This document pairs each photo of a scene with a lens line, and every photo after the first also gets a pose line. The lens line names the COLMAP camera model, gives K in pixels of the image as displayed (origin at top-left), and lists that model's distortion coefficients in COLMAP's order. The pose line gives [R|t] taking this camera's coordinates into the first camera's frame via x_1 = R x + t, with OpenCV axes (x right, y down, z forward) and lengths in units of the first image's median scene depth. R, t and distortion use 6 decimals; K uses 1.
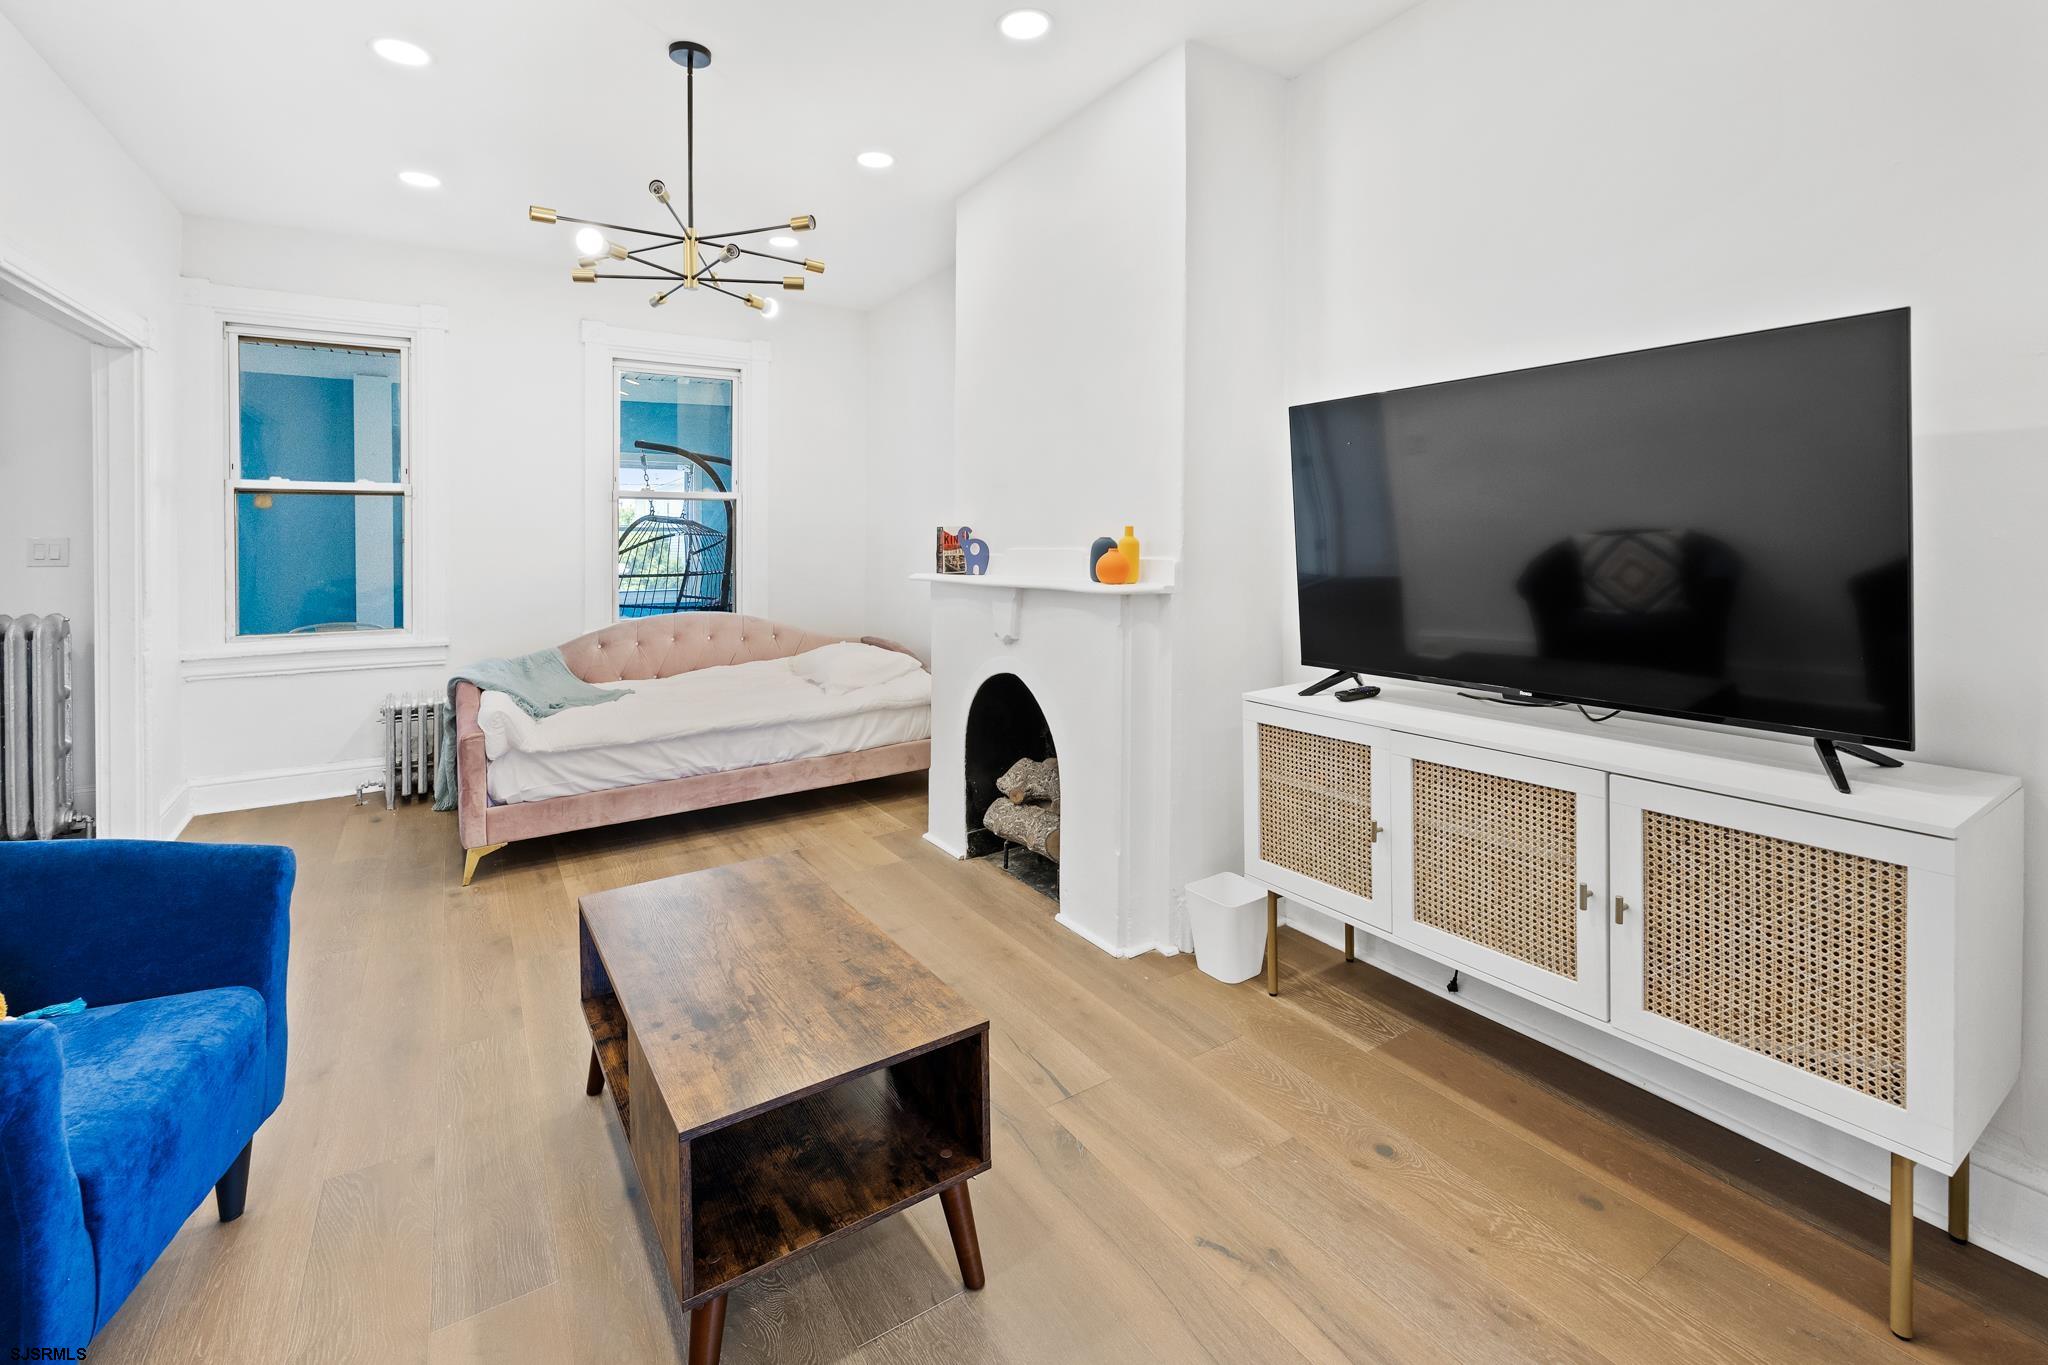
lens RADIAL K [[879.6, 0, 1041.2], [0, 879.6, 535.5], [0, 0, 1]] dist [-0.004059, 0.001284]
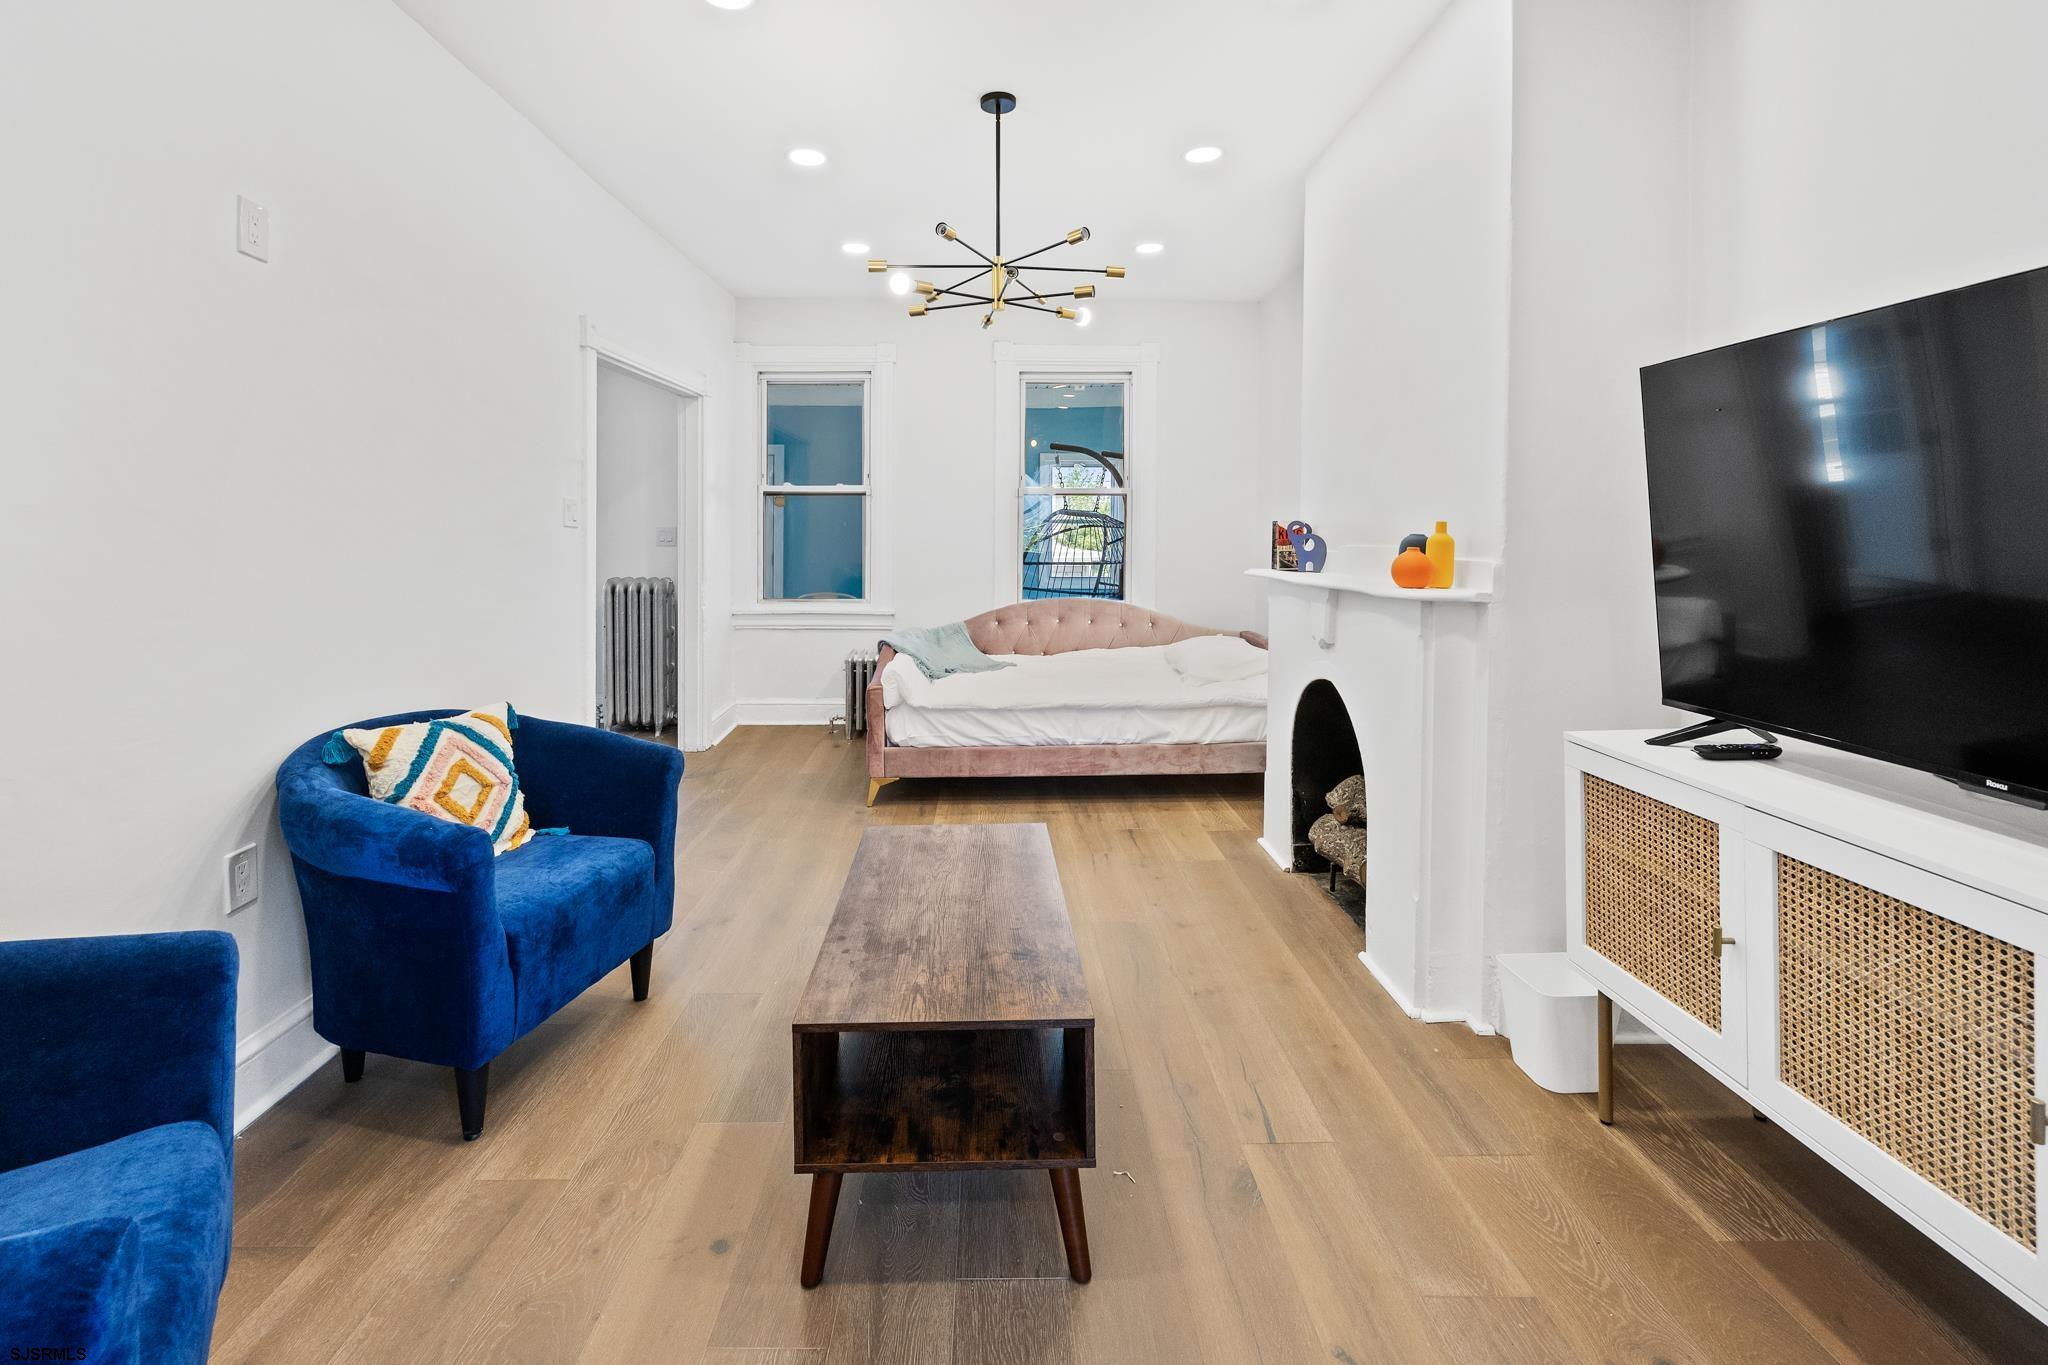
lens RADIAL K [[879.6, 0, 1024.0], [0, 879.6, 523.7], [0, 0, 1]] dist [-0.004059, 0.001284]
pose [[0.849286, 0.004498, -0.527914, 0.229418], [-0.005956, 0.999982, -0.001061, -0.005498], [0.527899, 0.004046, 0.849297, 0.061793]]
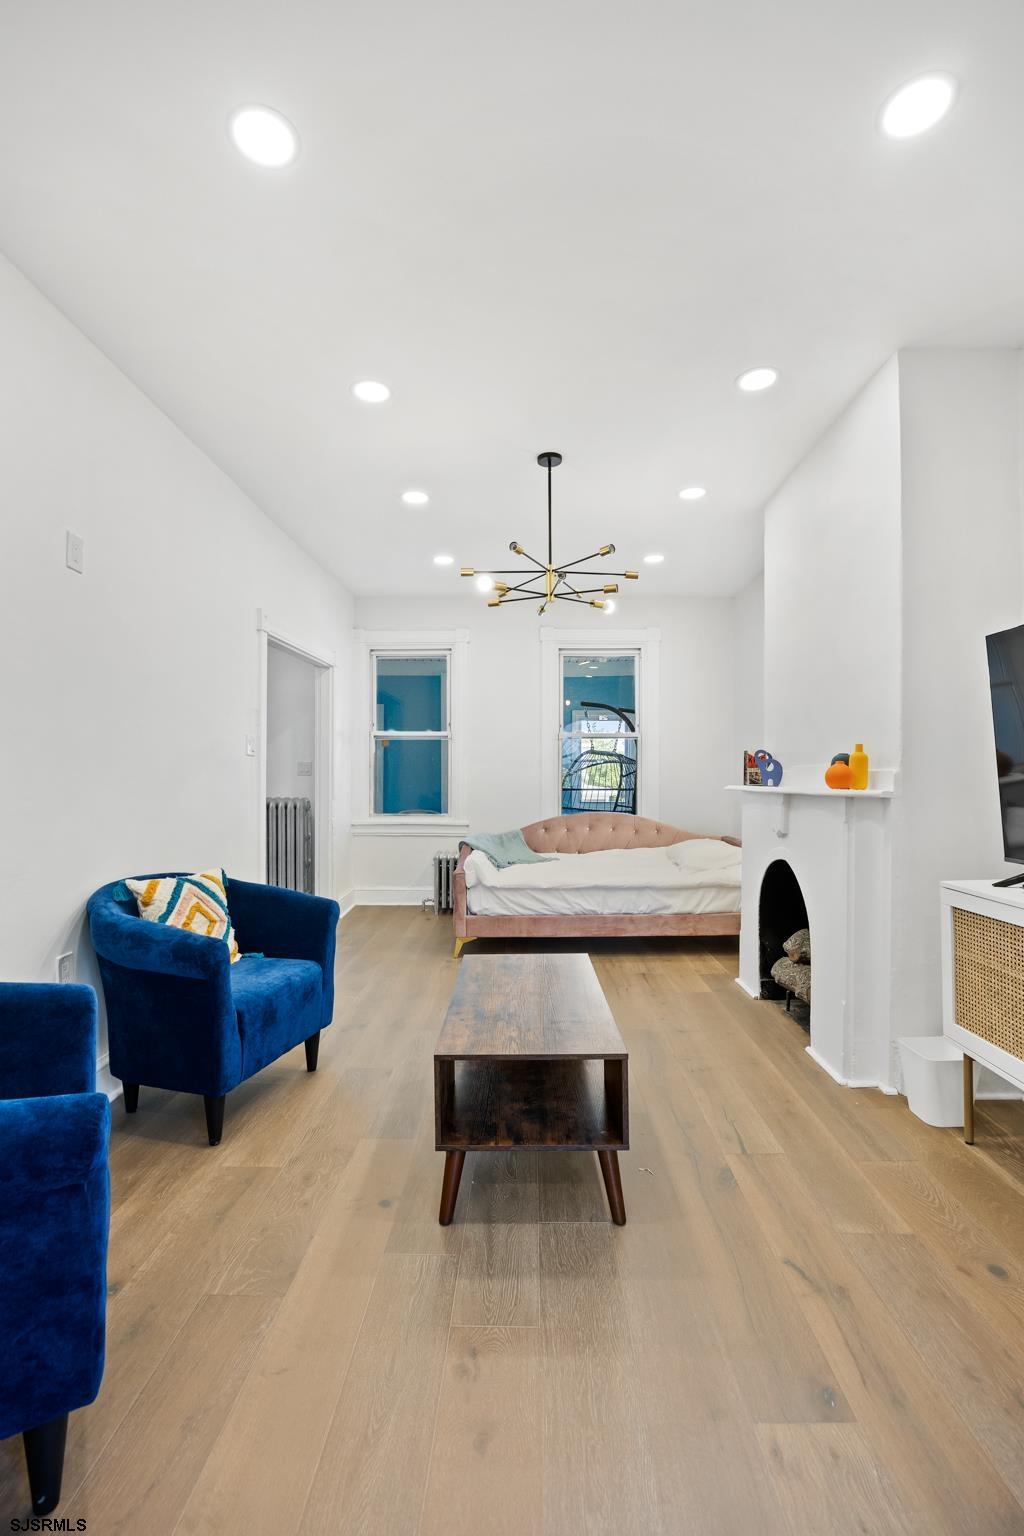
lens RADIAL K [[676.1, 0, 548.1], [0, 676.1, 756.2], [0, 0, 1]] dist [-0.022576, 0.002022]
pose [[0.843854, -0.010365, -0.536473, 0.266478], [-0.001787, 0.999754, -0.022128, 0.032375], [0.536571, 0.019632, 0.843627, -0.046634]]
